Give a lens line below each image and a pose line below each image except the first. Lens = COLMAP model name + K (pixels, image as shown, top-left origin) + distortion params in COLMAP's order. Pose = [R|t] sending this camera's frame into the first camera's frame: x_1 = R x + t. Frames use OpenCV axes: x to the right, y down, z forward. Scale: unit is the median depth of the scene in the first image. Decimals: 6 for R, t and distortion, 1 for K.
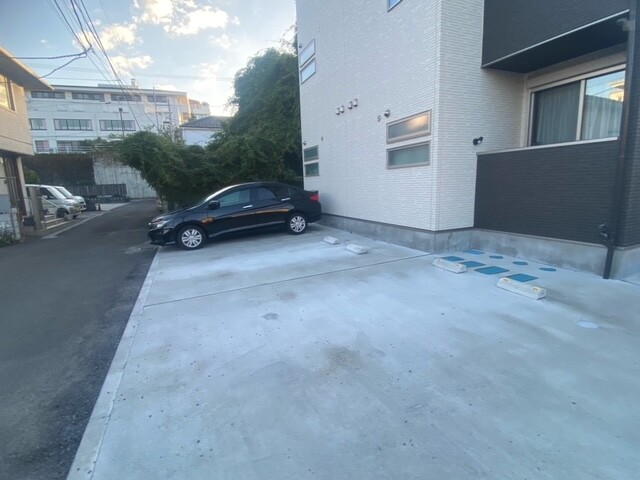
lens RADIAL K [[317.9, 0, 316.7], [0, 317.9, 240.2], [0, 0, 1]] dist [0.019223, -0.023402]
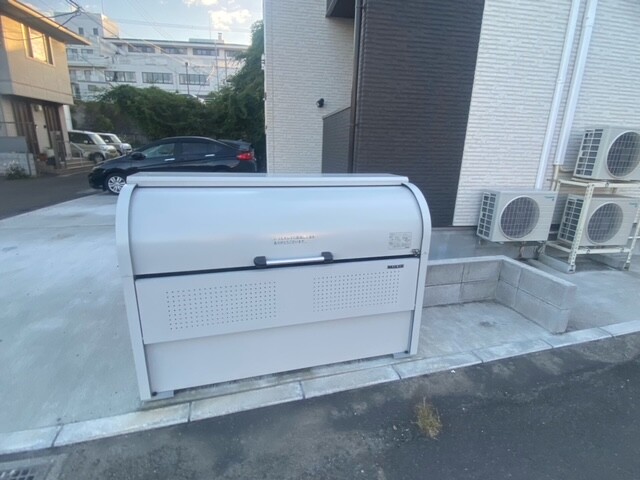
lens RADIAL K [[317.1, 0, 328.3], [0, 317.1, 236.0], [0, 0, 1]] dist [0.028645, -0.024272]
pose [[0.970072, 0.119073, -0.211616, 0.450731], [-0.096737, 0.988877, 0.112975, -0.020109], [0.222714, -0.089123, 0.970801, 0.042348]]
